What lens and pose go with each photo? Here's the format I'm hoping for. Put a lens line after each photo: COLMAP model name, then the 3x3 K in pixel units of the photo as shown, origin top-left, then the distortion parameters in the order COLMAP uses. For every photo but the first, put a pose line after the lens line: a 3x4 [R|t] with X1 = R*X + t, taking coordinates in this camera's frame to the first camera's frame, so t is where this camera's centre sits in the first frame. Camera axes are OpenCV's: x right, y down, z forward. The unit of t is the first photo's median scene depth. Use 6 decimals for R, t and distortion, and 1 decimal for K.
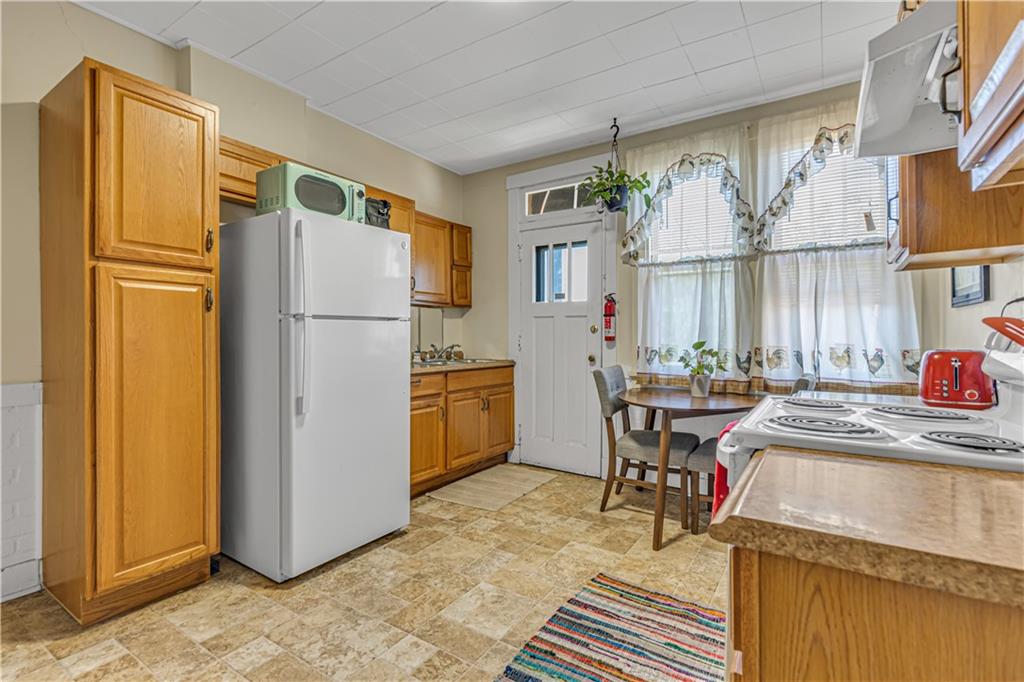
lens RADIAL K [[467.3, 0, 512.0], [0, 467.3, 340.5], [0, 0, 1]] dist [0.005644, 0.000129]
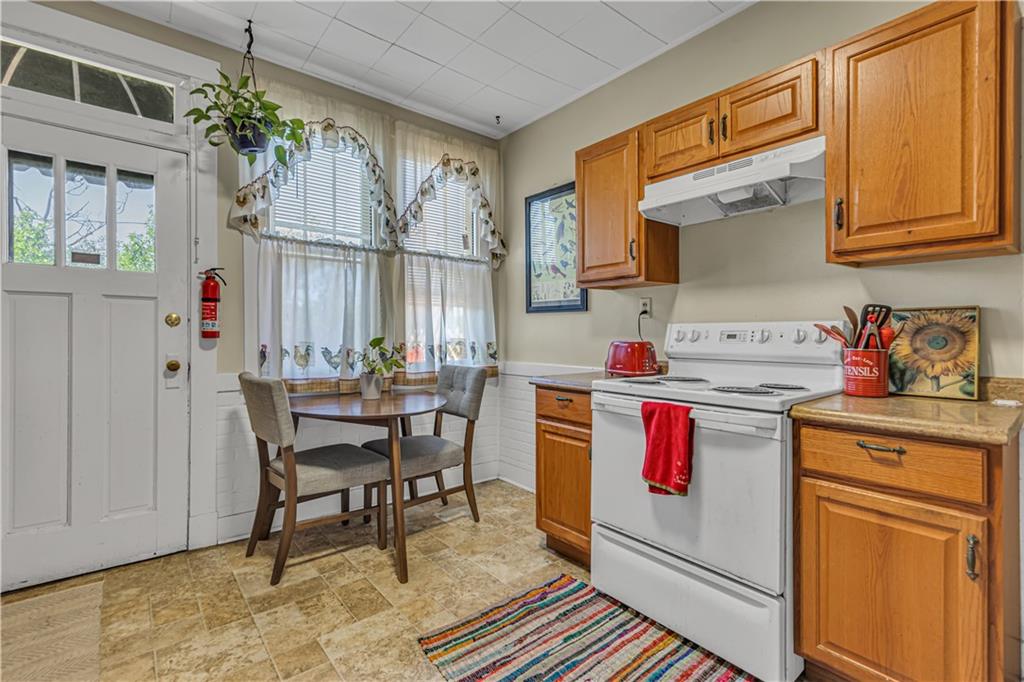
lens RADIAL K [[467.3, 0, 511.1], [0, 467.3, 334.3], [0, 0, 1]] dist [0.005644, 0.000129]
pose [[0.293737, 0.005364, 0.955871, -0.395902], [0.011846, 0.999887, -0.009251, 0.008943], [-0.955813, 0.014040, 0.293641, 0.499129]]
